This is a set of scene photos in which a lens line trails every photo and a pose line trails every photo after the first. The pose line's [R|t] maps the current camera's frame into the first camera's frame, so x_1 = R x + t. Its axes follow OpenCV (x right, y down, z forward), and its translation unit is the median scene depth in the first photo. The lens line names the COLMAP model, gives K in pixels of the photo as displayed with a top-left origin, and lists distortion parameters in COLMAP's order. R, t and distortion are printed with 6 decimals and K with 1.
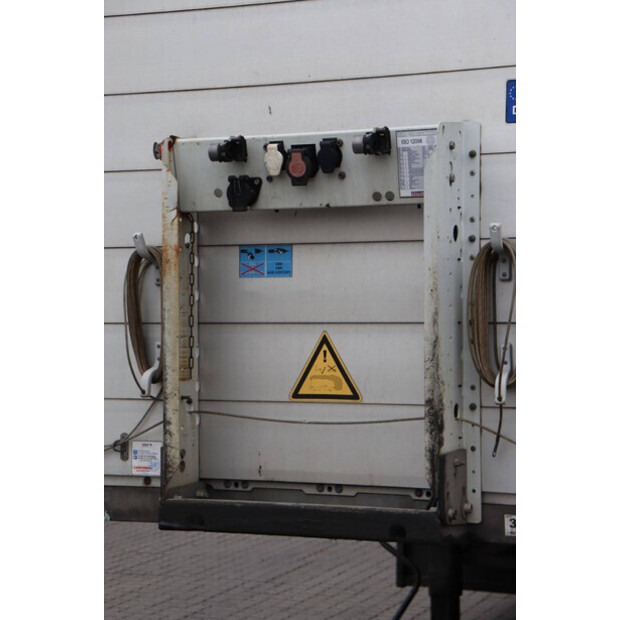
lens RADIAL K [[1457.6, 0, 313.2], [0, 1457.6, 311.4], [0, 0, 1]] dist [0.458074, 0.000000]
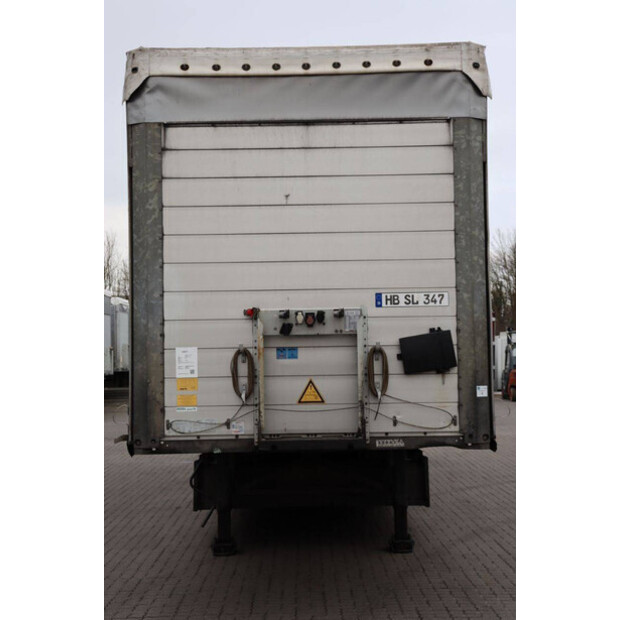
lens RADIAL K [[1126.7, 0, 307.3], [0, 1126.7, 311.9], [0, 0, 1]] dist [0.272168, 0.000000]
pose [[0.918664, 0.009270, 0.394930, -0.856215], [0.012709, 0.998514, -0.053001, 0.000875], [-0.394834, 0.053710, 0.917181, -0.987610]]
